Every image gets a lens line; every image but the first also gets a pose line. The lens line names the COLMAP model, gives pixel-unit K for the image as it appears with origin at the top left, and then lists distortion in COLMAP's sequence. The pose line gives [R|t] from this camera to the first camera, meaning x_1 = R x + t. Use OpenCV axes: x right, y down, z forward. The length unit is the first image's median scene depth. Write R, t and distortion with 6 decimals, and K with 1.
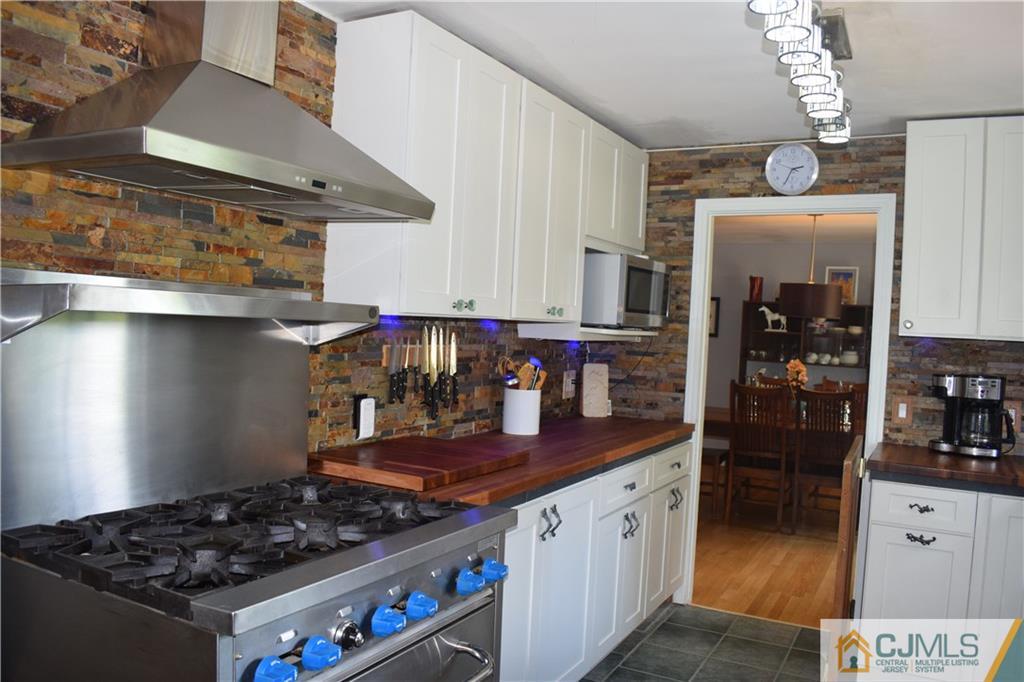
lens RADIAL K [[801.5, 0, 512.0], [0, 801.5, 341.0], [0, 0, 1]] dist [-0.089797, 0.009594]
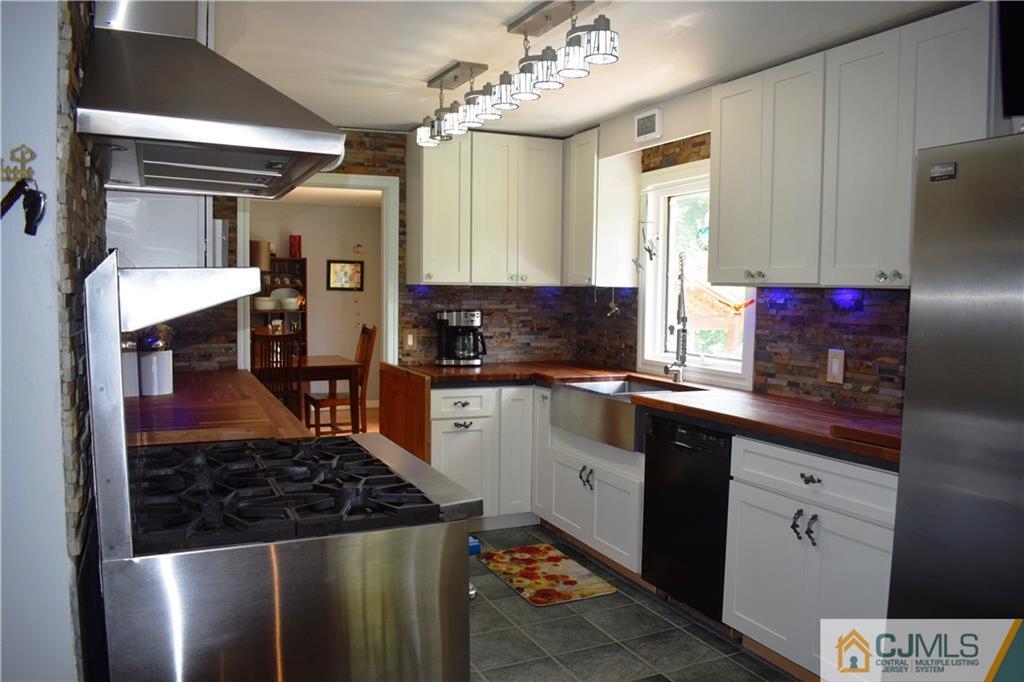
lens RADIAL K [[801.5, 0, 512.0], [0, 801.5, 341.0], [0, 0, 1]] dist [-0.089797, 0.009594]
pose [[0.599671, -0.091476, 0.795001, -0.489661], [0.036198, 0.995529, 0.087246, -0.022989], [-0.799428, -0.023541, 0.600301, 0.030617]]
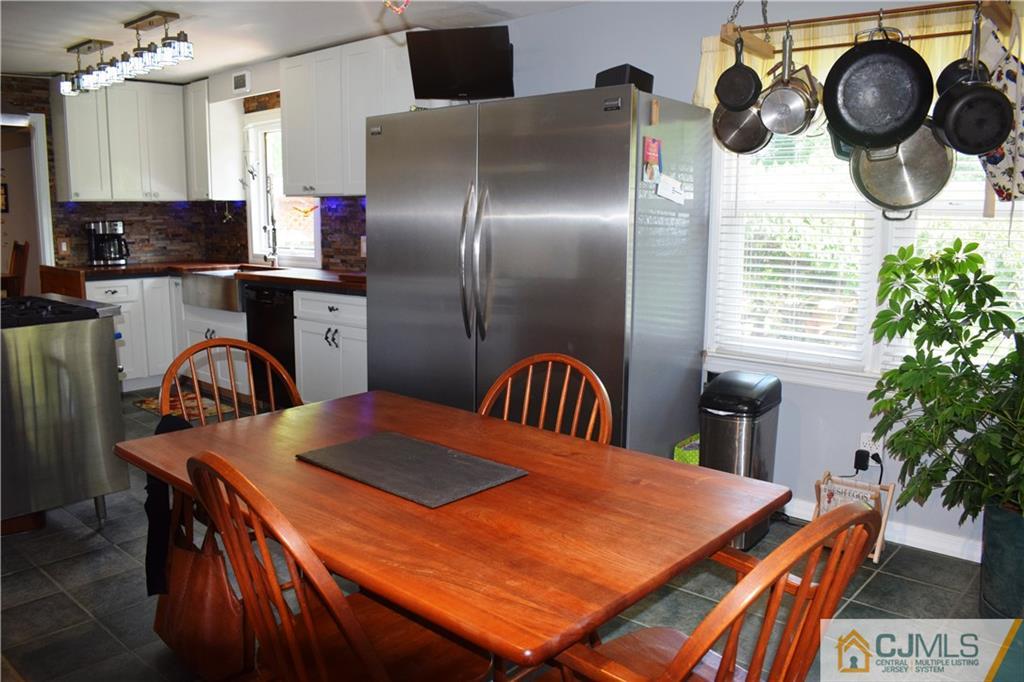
lens RADIAL K [[801.5, 0, 512.0], [0, 801.5, 341.0], [0, 0, 1]] dist [-0.089797, 0.009594]
pose [[0.234787, -0.201922, 0.950843, -0.896842], [0.033522, 0.979287, 0.199685, -0.013702], [-0.971469, -0.015009, 0.236692, -0.330351]]
